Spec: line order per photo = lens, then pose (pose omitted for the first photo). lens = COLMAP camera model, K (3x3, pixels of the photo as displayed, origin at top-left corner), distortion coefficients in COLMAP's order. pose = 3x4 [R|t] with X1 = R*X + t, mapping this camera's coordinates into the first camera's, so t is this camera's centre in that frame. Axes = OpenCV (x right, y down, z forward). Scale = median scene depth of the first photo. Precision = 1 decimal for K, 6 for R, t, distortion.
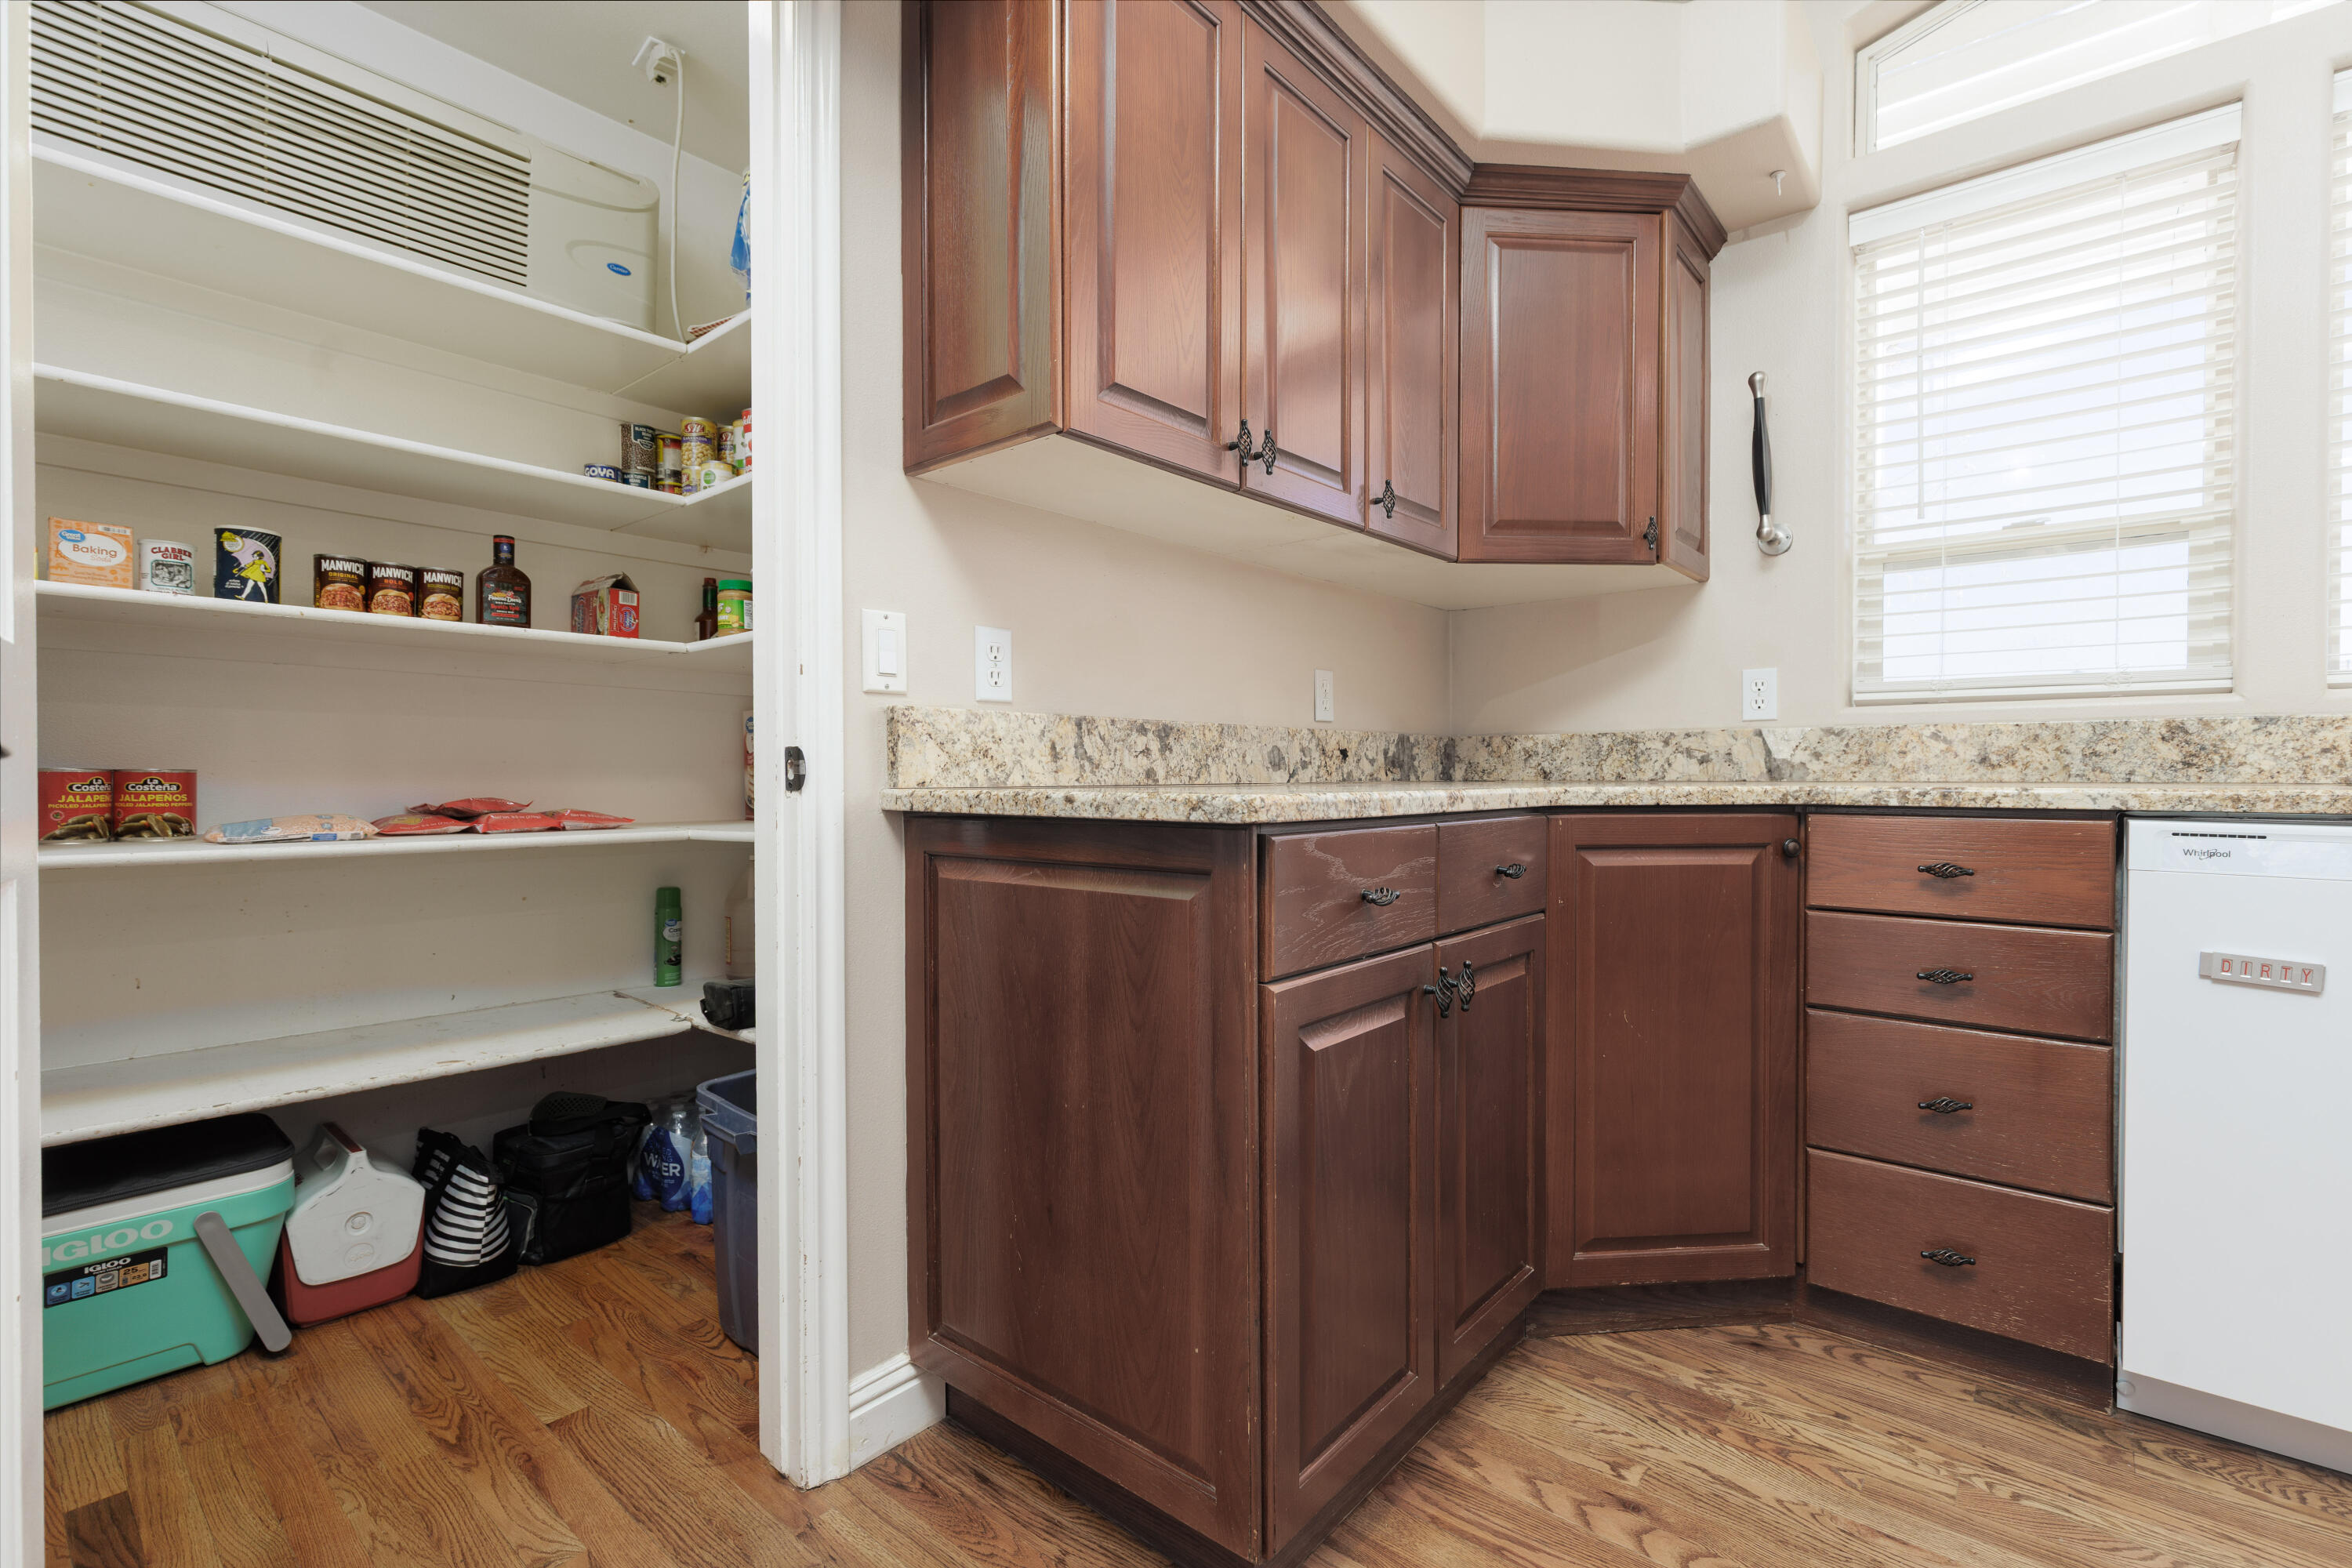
lens RADIAL K [[1046.7, 0, 1185.1], [0, 1046.7, 786.7], [0, 0, 1]] dist [0.005270, -0.000160]
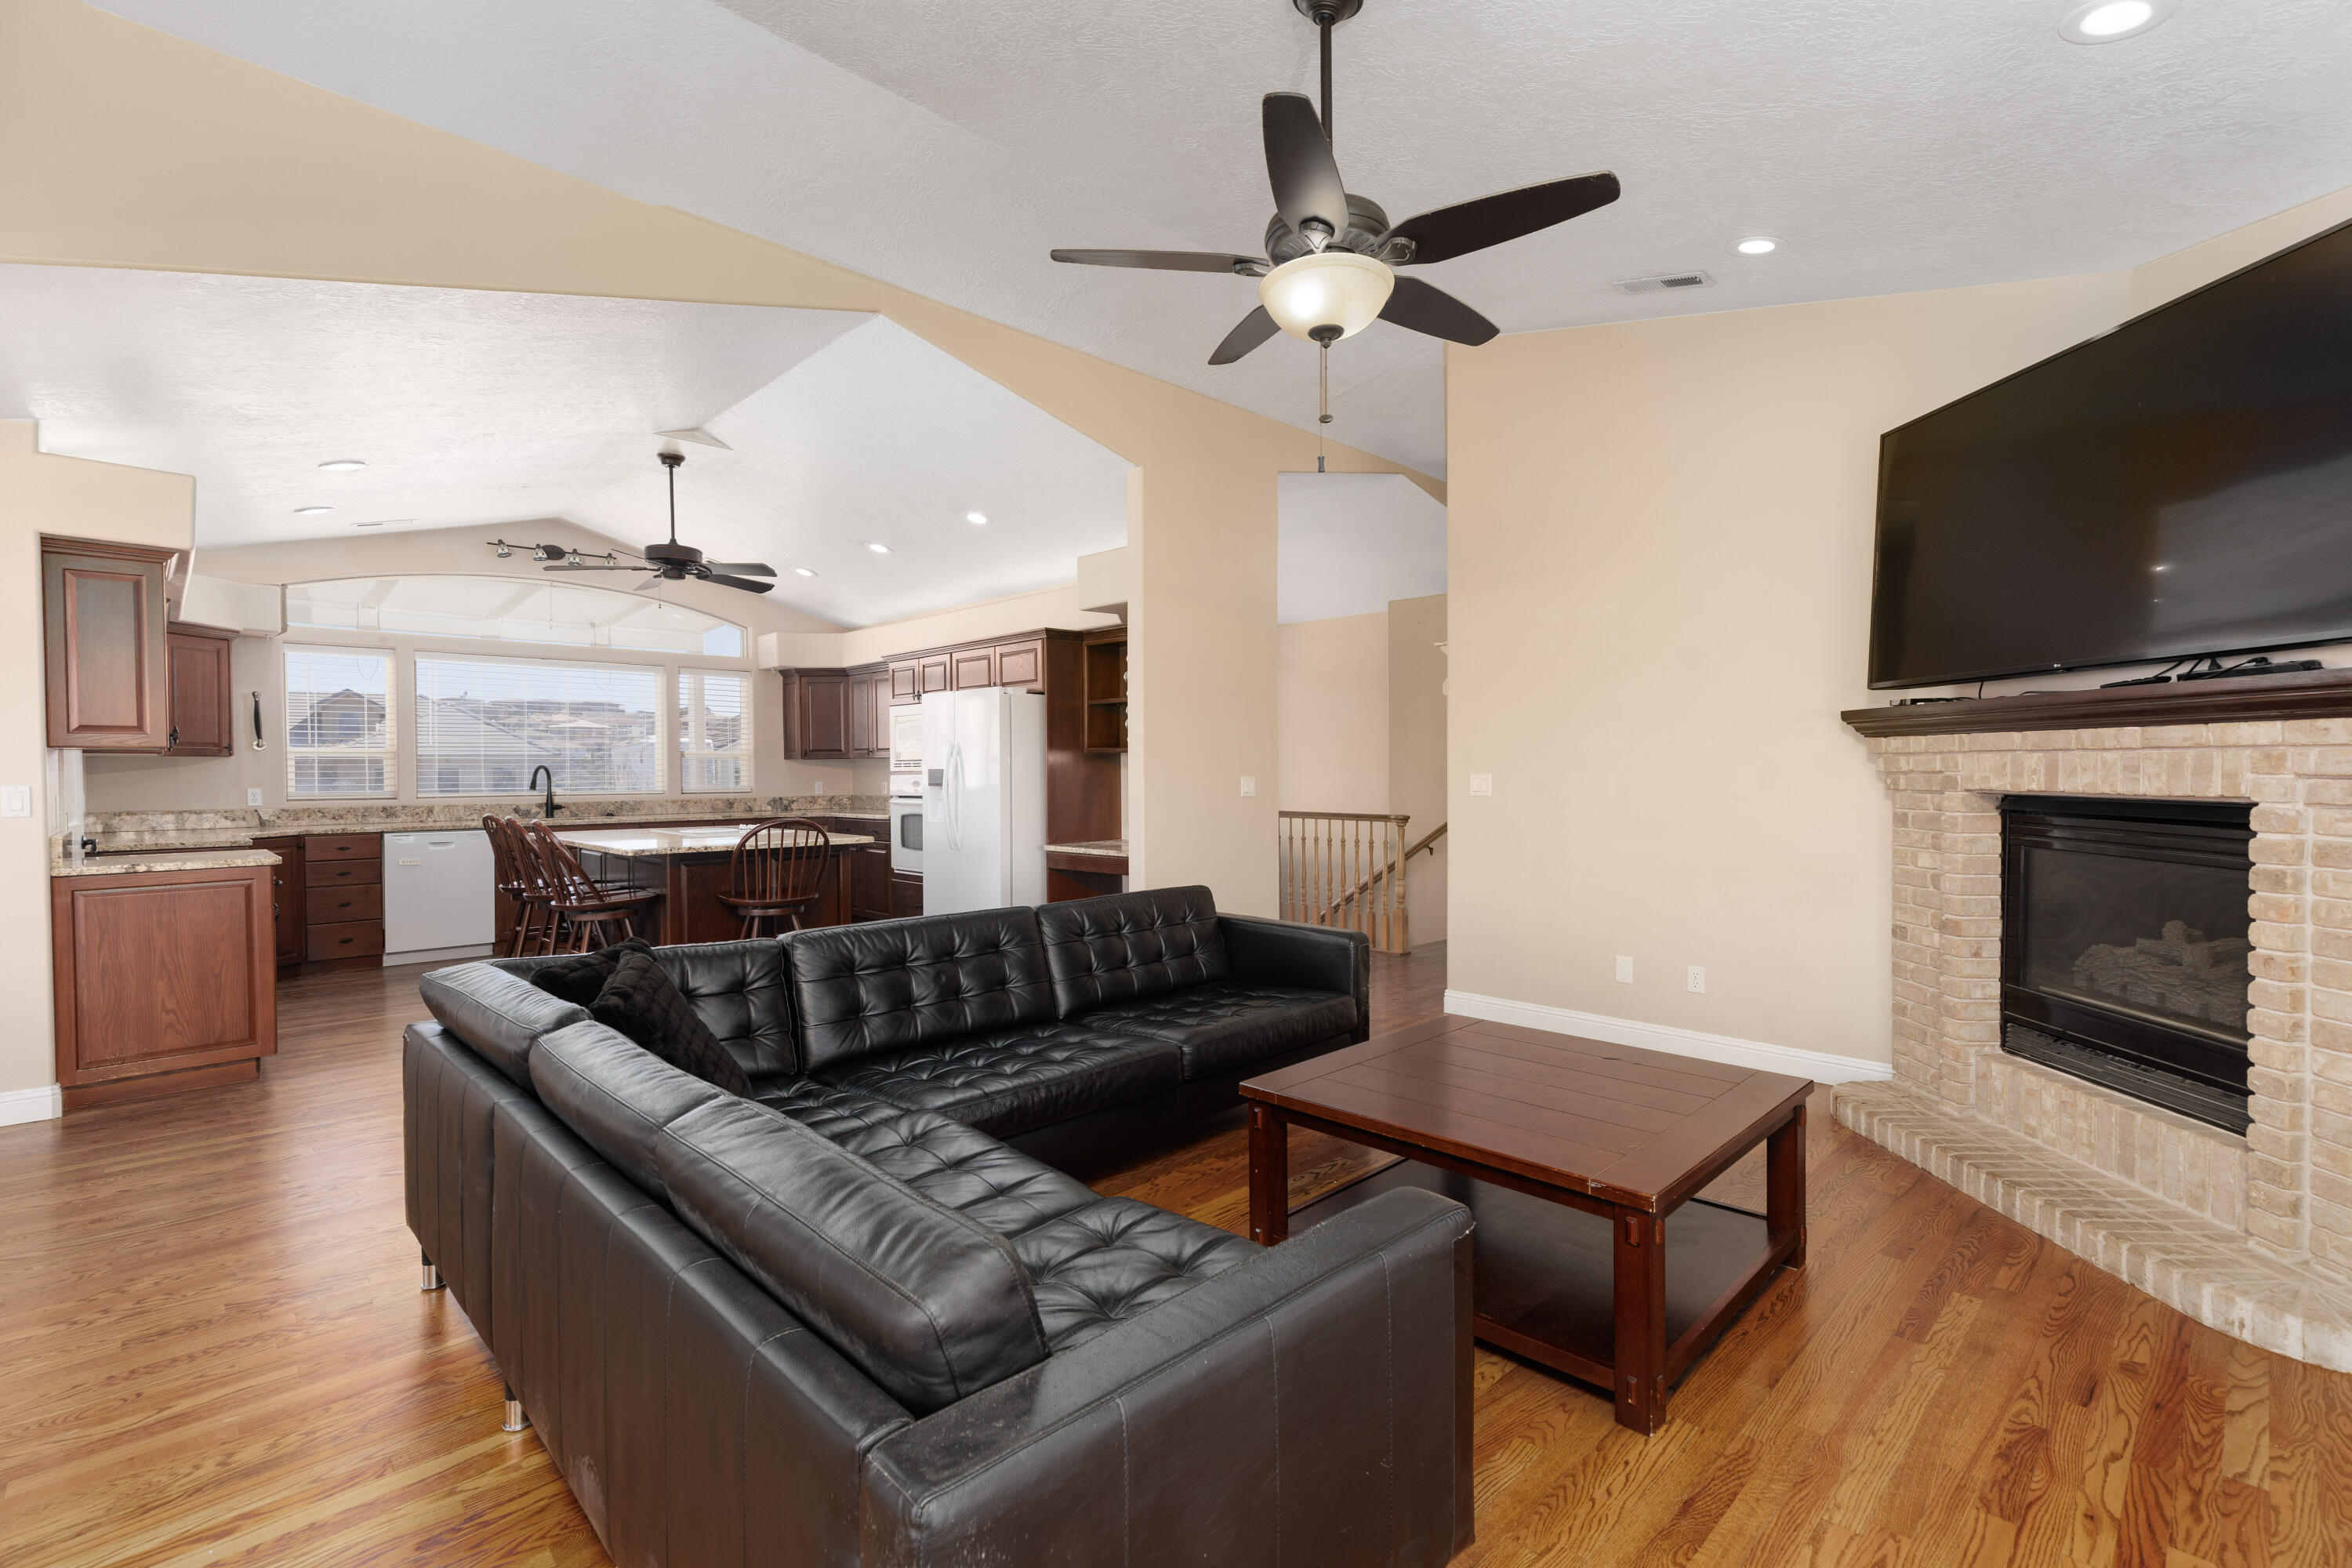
lens RADIAL K [[1046.7, 0, 1184.0], [0, 1046.7, 785.4], [0, 0, 1]] dist [0.005270, -0.000160]
pose [[0.090656, -0.015523, 0.995761, -2.718153], [0.020356, 0.999698, 0.013731, -0.137624], [-0.995674, 0.019025, 0.090945, -2.354866]]
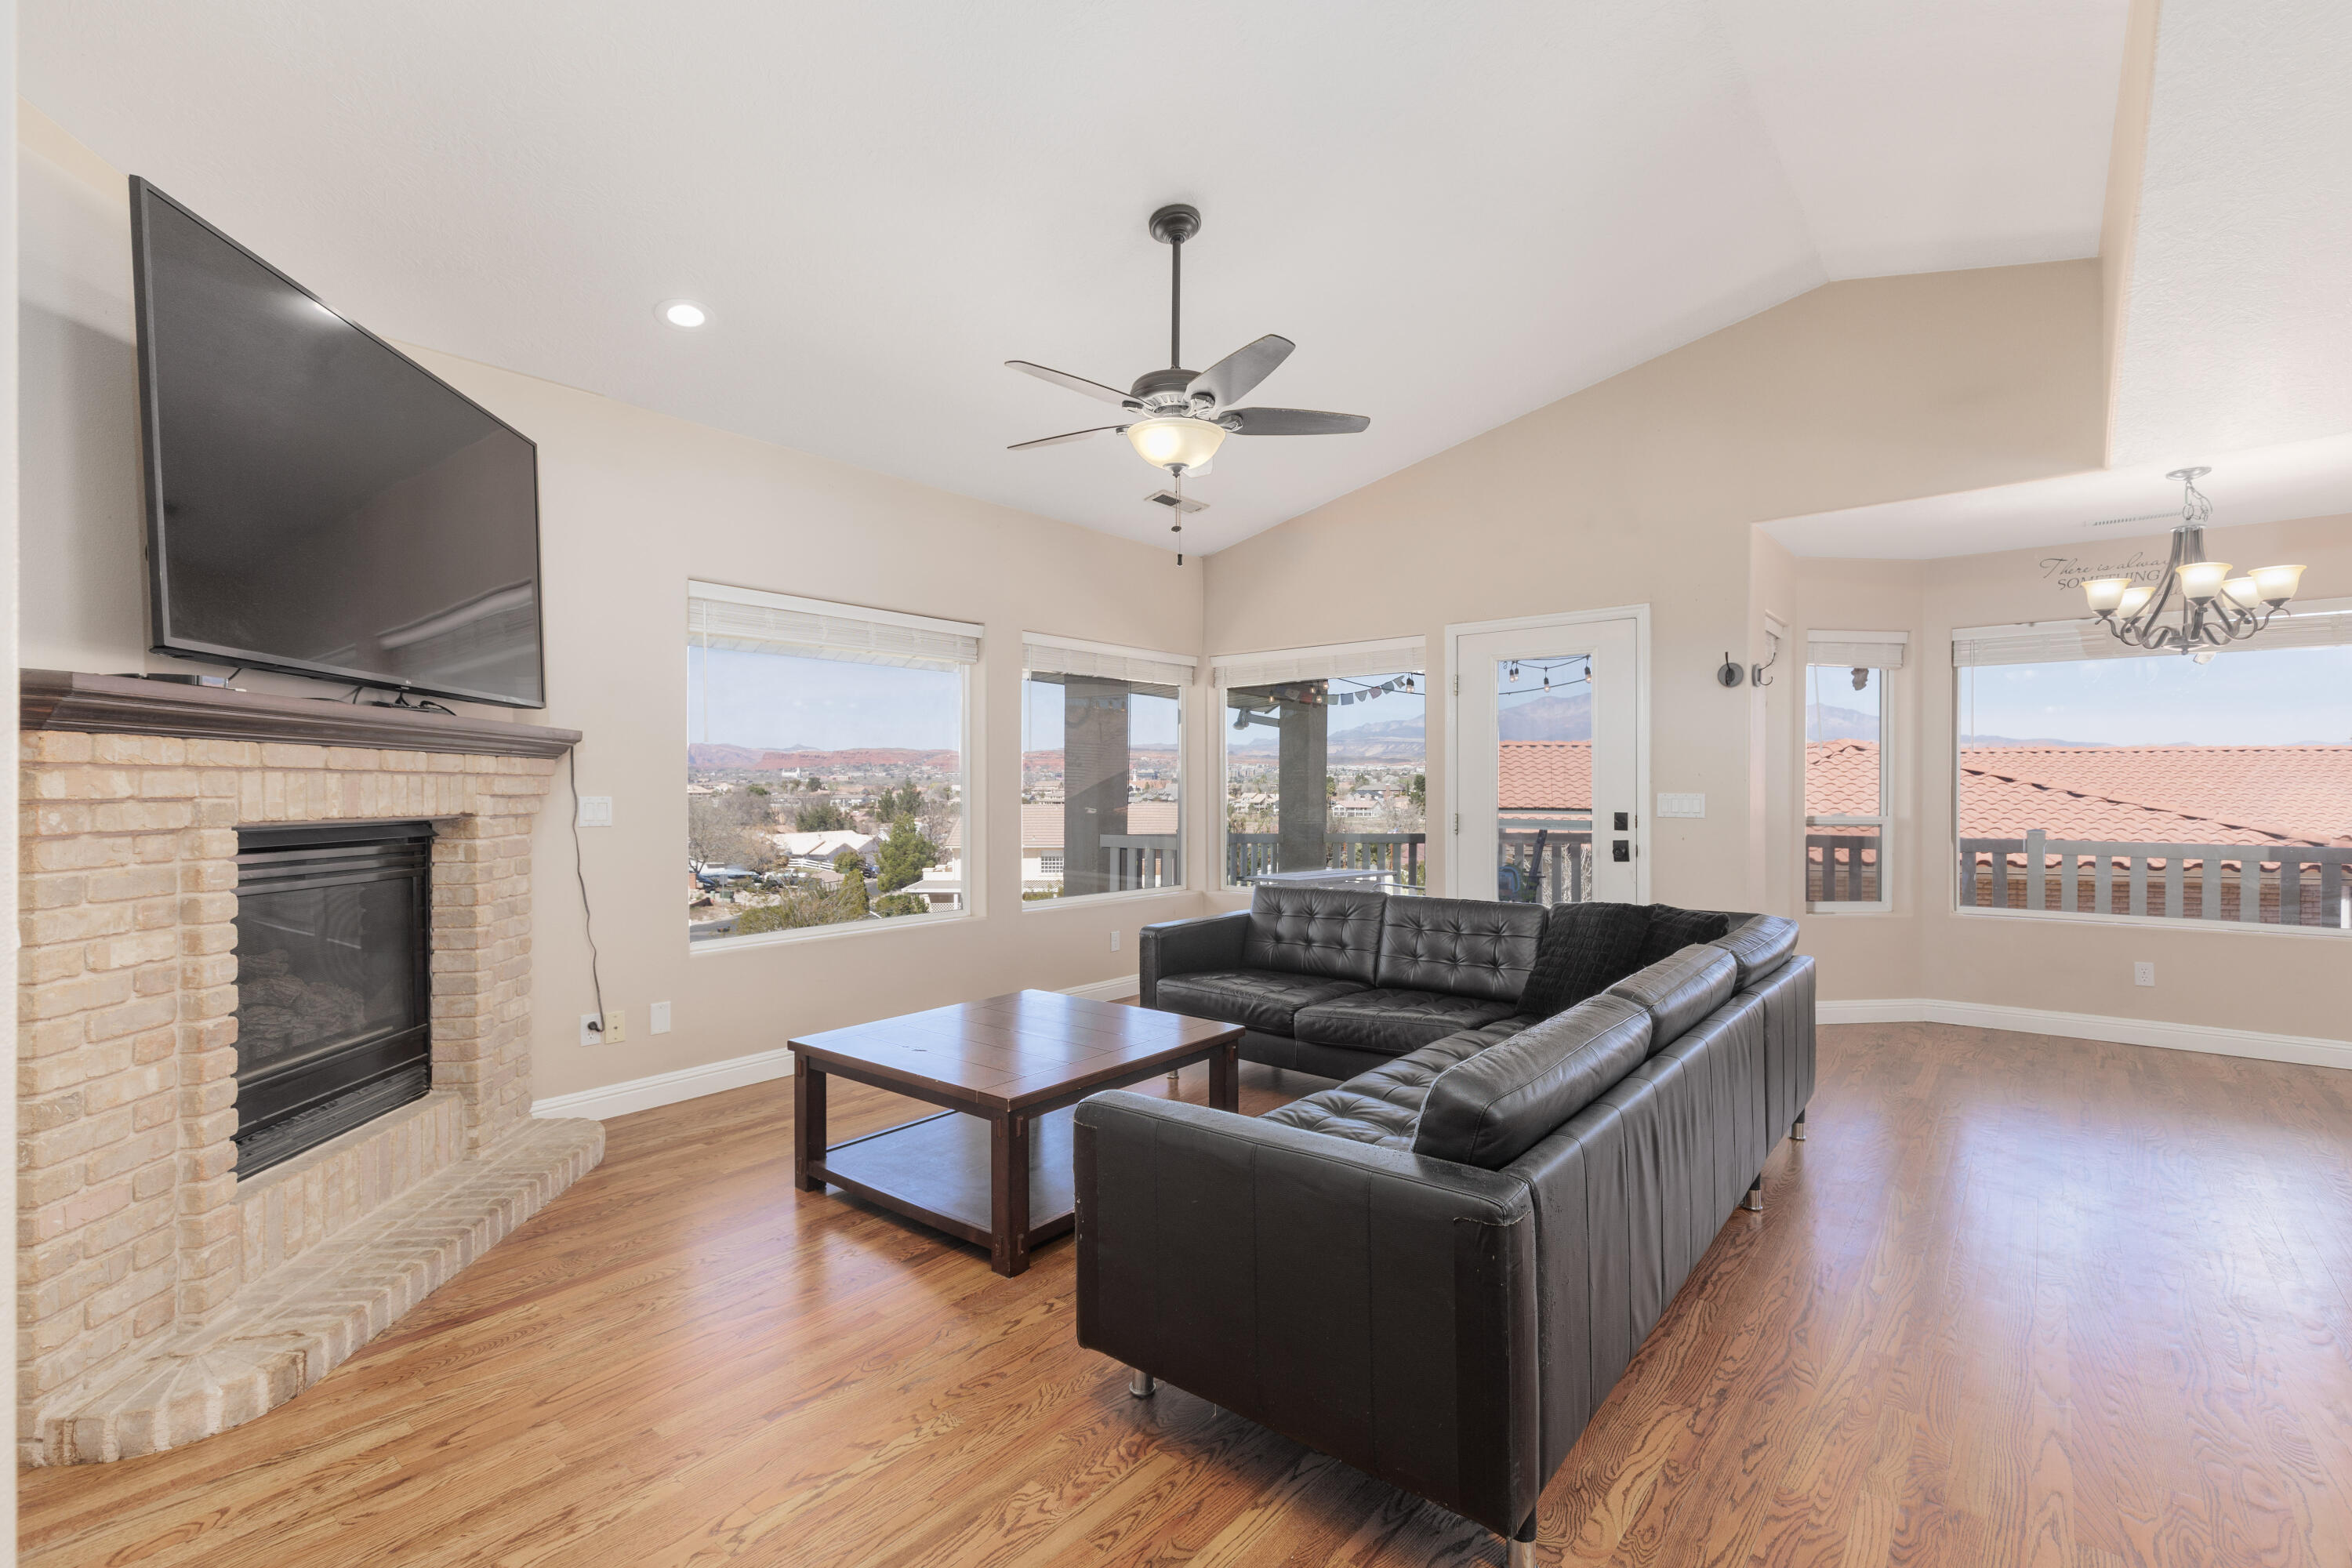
lens RADIAL K [[1046.7, 0, 1180.4], [0, 1046.7, 780.7], [0, 0, 1]] dist [0.005270, -0.000160]
pose [[0.012794, -0.004361, -0.999909, 0.587110], [-0.012457, 0.999912, -0.004521, -0.136406], [0.999841, 0.012513, 0.012738, -2.444153]]
